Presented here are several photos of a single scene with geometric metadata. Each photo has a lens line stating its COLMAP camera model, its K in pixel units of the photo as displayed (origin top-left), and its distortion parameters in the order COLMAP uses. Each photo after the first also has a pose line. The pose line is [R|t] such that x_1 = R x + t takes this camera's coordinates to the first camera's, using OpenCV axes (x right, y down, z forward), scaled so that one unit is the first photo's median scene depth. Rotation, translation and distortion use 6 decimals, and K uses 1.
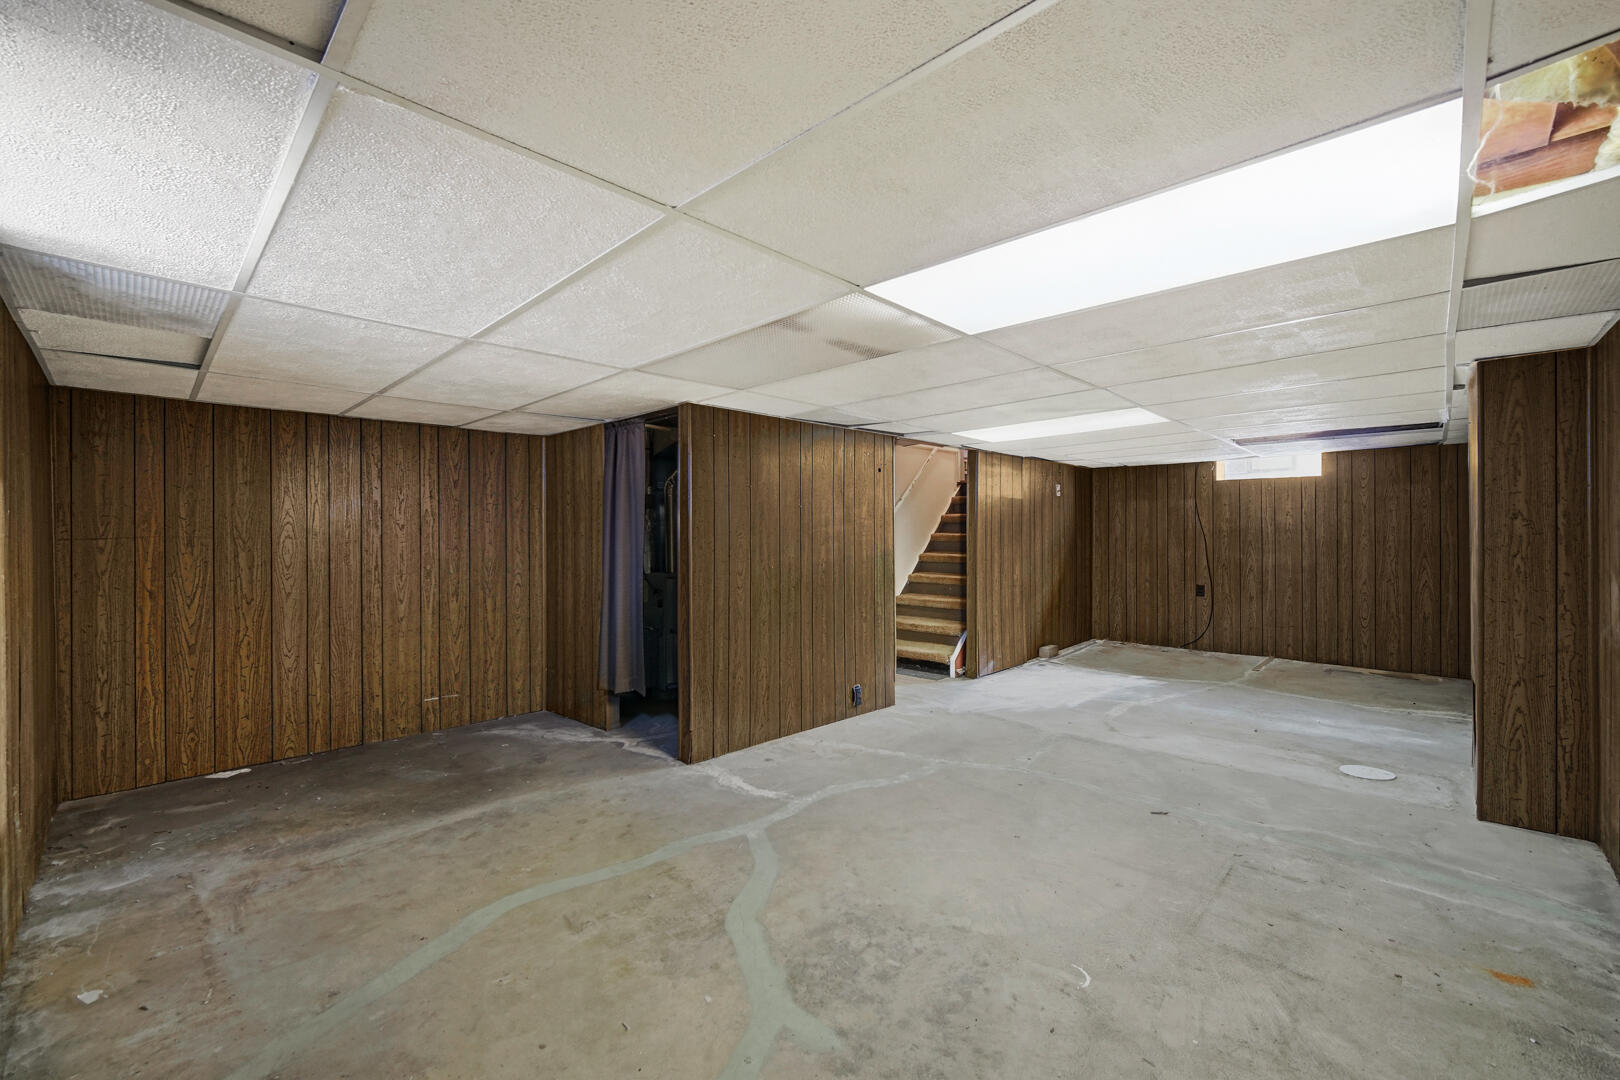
lens RADIAL K [[648.8, 0, 811.9], [0, 648.8, 534.3], [0, 0, 1]] dist [0.001155, 0.000156]
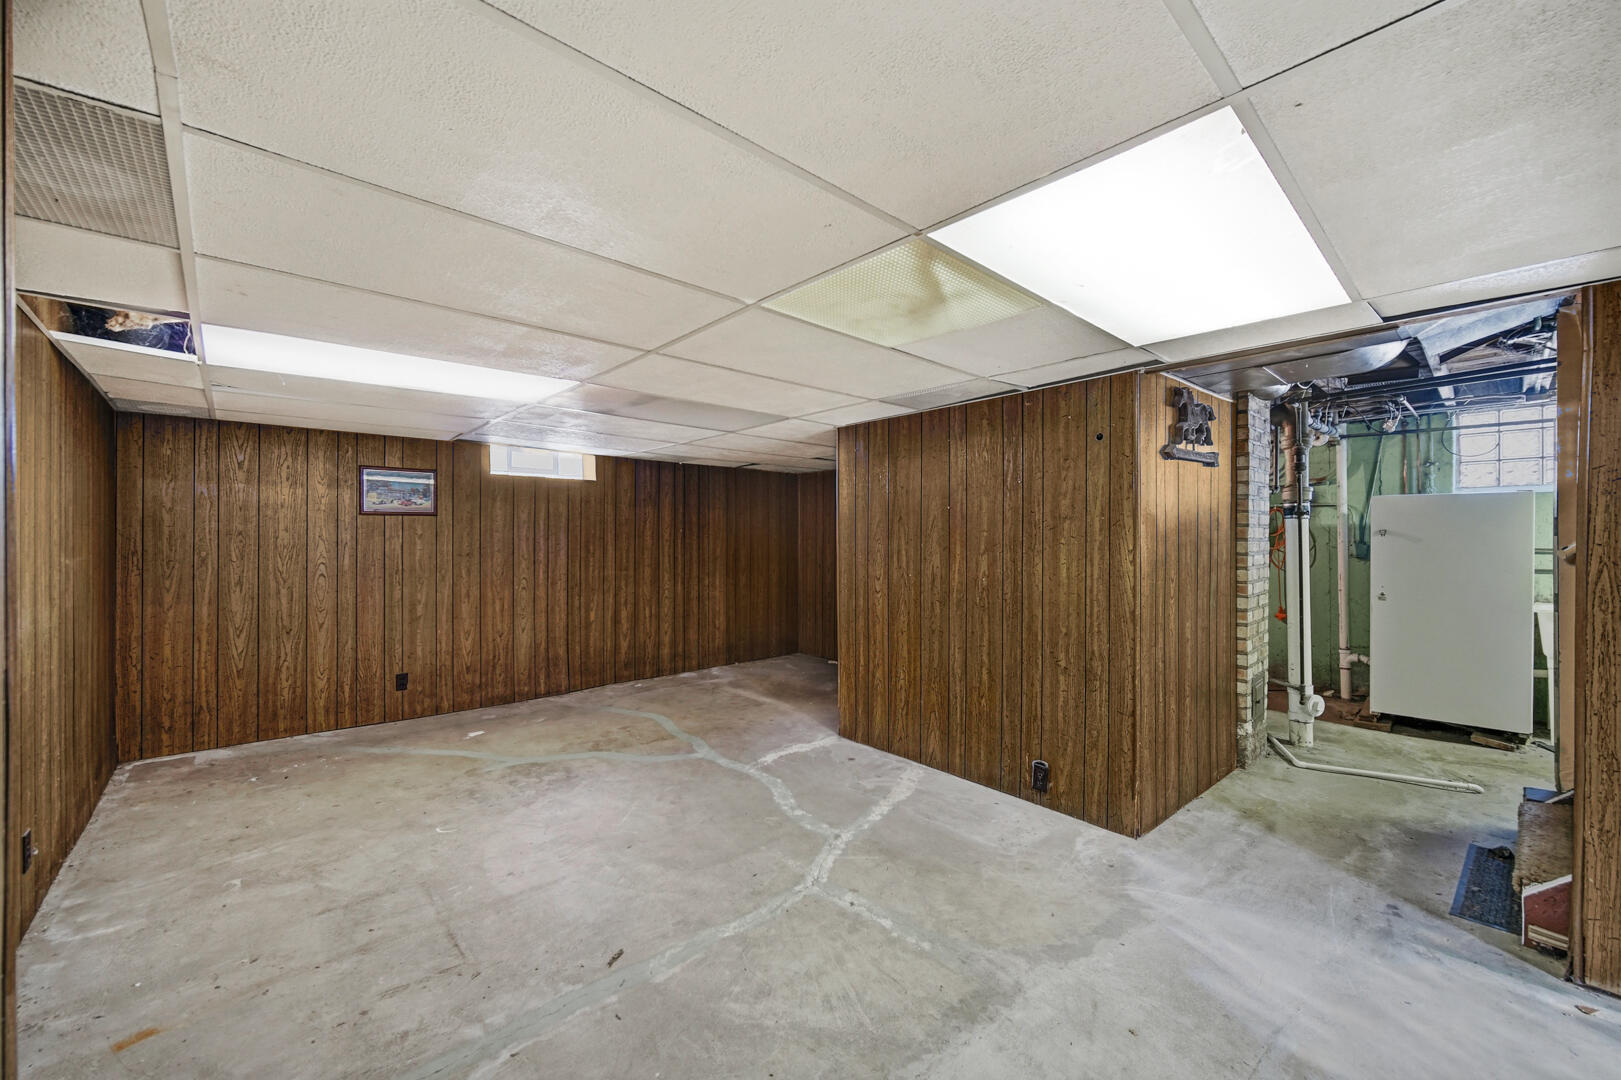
lens RADIAL K [[649.2, 0, 812.4], [0, 649.2, 534.3], [0, 0, 1]] dist [0.001155, 0.000156]
pose [[-0.070190, 0.000365, -0.997534, 1.110397], [0.002164, 0.999998, 0.000214, -0.011106], [0.997531, -0.002144, -0.070191, 1.162629]]
